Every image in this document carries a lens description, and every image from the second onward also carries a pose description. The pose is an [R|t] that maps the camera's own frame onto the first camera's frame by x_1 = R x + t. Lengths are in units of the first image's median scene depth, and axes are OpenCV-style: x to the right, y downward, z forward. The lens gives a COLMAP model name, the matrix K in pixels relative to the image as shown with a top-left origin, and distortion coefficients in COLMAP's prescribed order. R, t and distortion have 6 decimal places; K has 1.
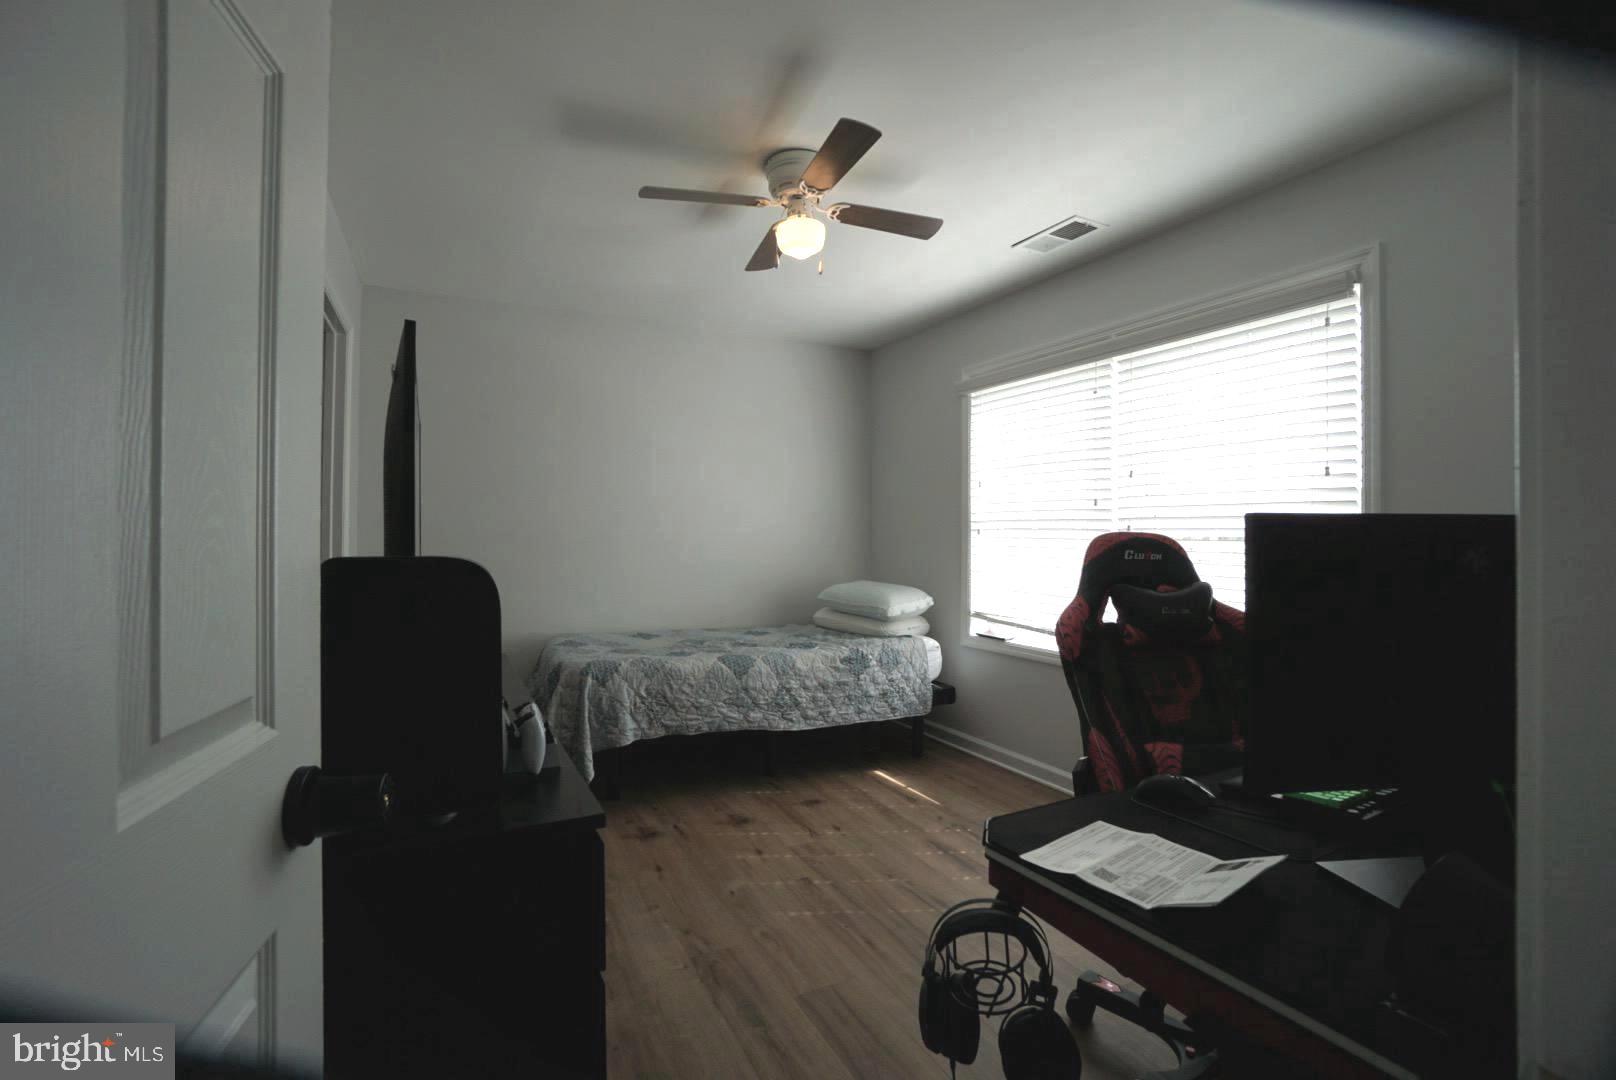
lens RADIAL K [[696.3, 0, 794.1], [0, 696.3, 529.0], [0, 0, 1]] dist [-0.049887, 0.018243]
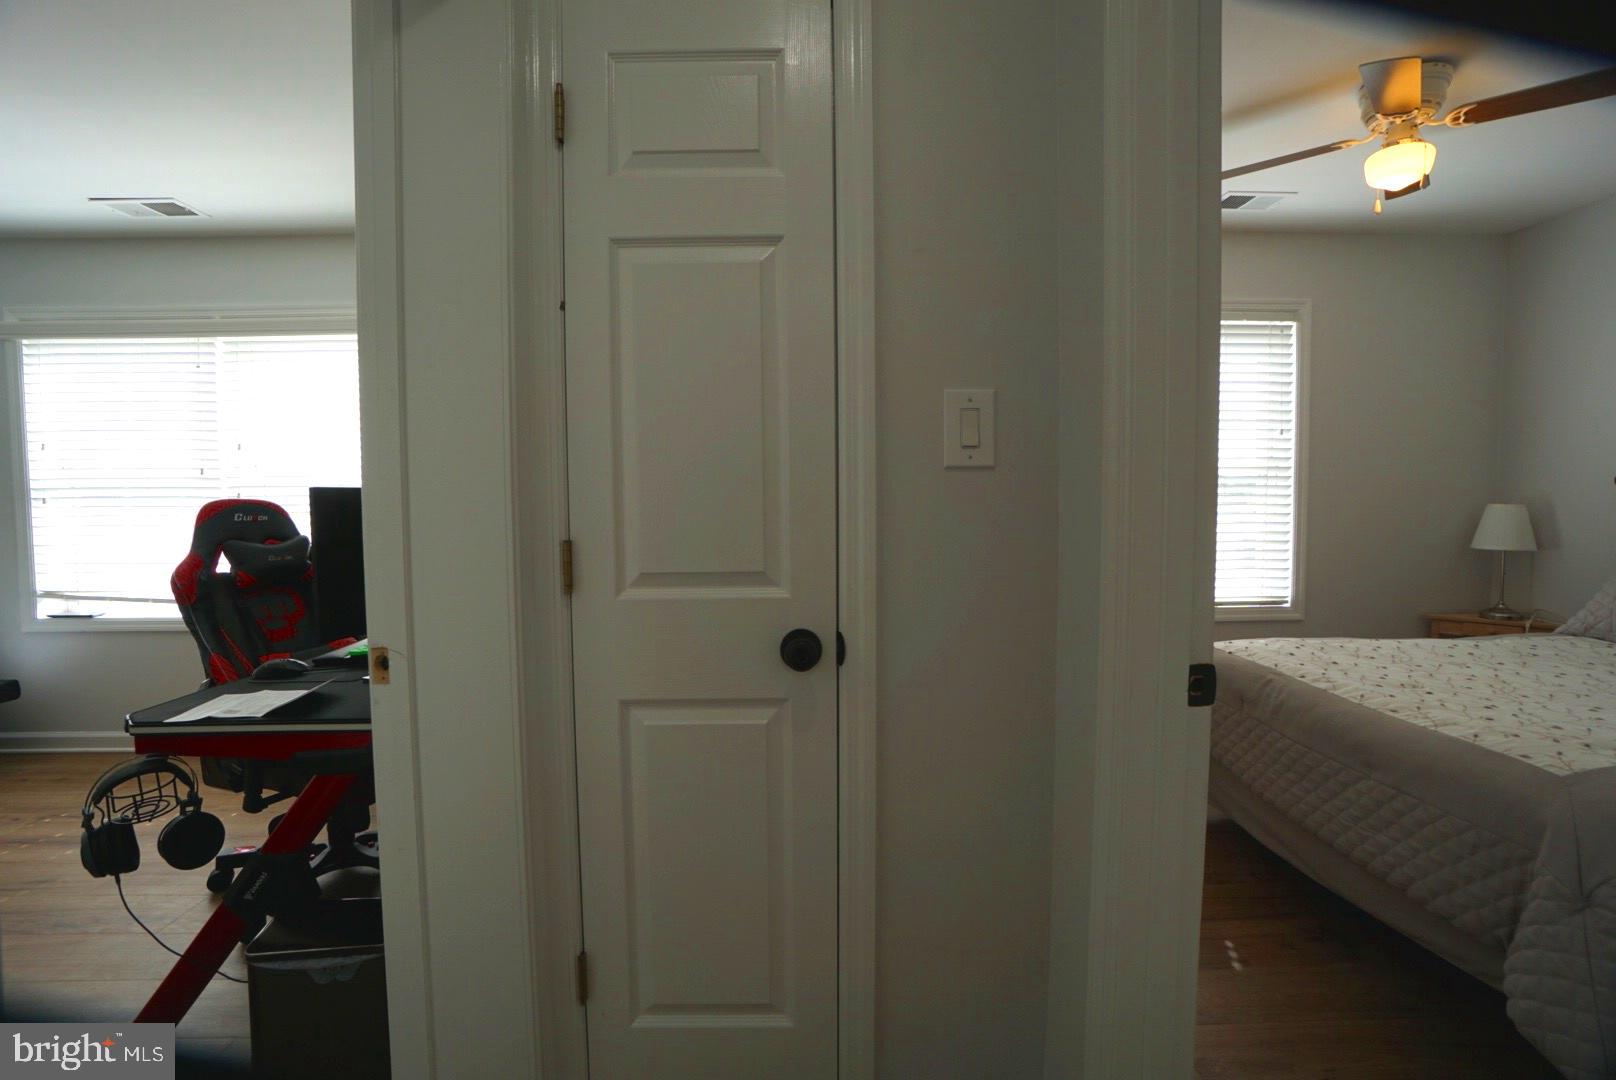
lens RADIAL K [[696.3, 0, 794.1], [0, 696.3, 529.0], [0, 0, 1]] dist [-0.049887, 0.018243]
pose [[0.422620, -0.049822, 0.904936, -0.163937], [0.003382, 0.998568, 0.053397, -0.003477], [-0.906300, -0.019506, 0.422184, -0.347918]]
